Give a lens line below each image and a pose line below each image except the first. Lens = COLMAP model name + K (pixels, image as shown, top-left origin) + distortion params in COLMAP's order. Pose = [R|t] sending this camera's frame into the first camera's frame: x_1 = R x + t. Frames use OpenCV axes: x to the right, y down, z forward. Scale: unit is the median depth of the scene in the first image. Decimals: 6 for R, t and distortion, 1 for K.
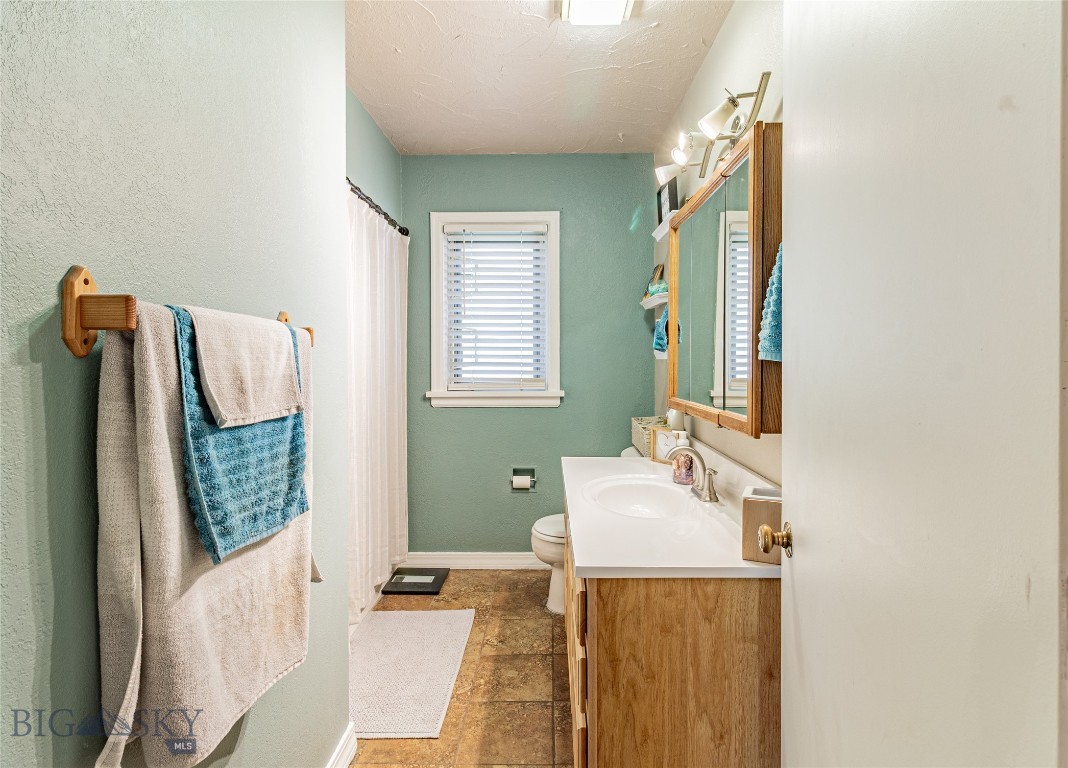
lens RADIAL K [[538.2, 0, 535.3], [0, 538.2, 368.4], [0, 0, 1]] dist [-0.000088, 0.000370]
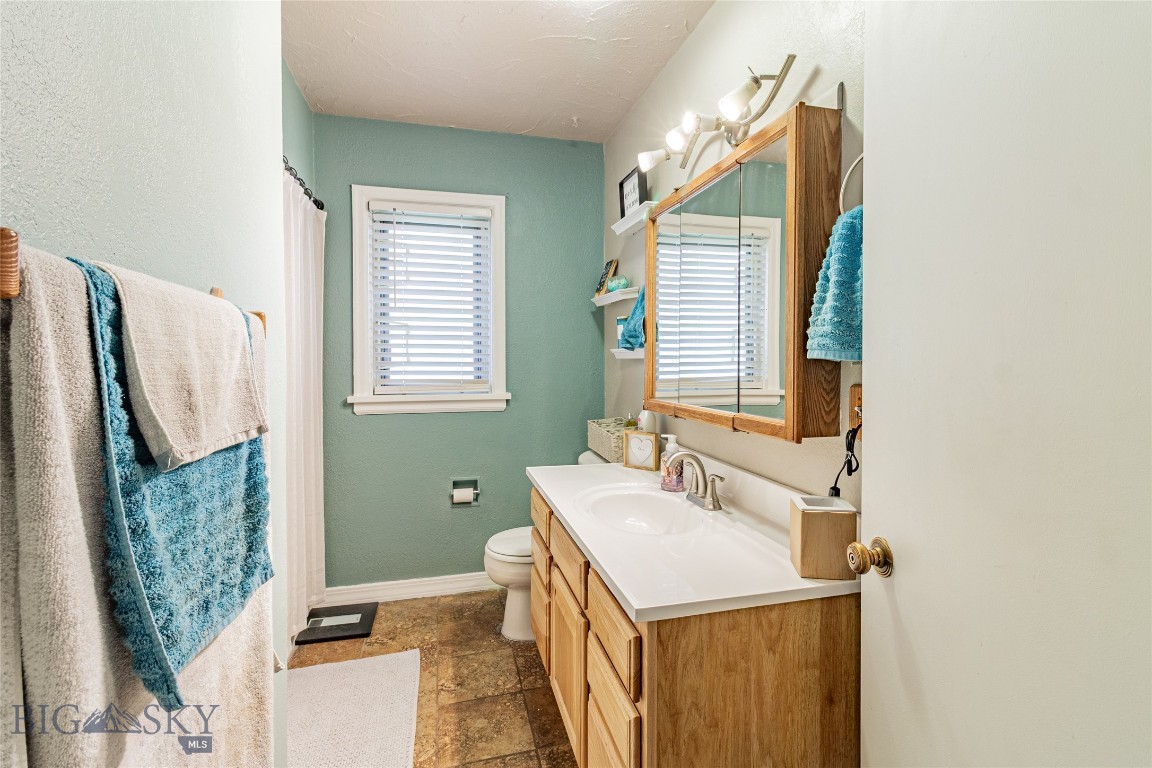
lens RADIAL K [[541.4, 0, 579.6], [0, 541.4, 368.4], [0, 0, 1]] dist [0.002402, -0.000229]
pose [[0.961975, -0.003275, 0.273119, -0.137516], [0.002953, 0.999994, 0.001587, -0.001429], [-0.273123, -0.000720, 0.961979, 0.133552]]
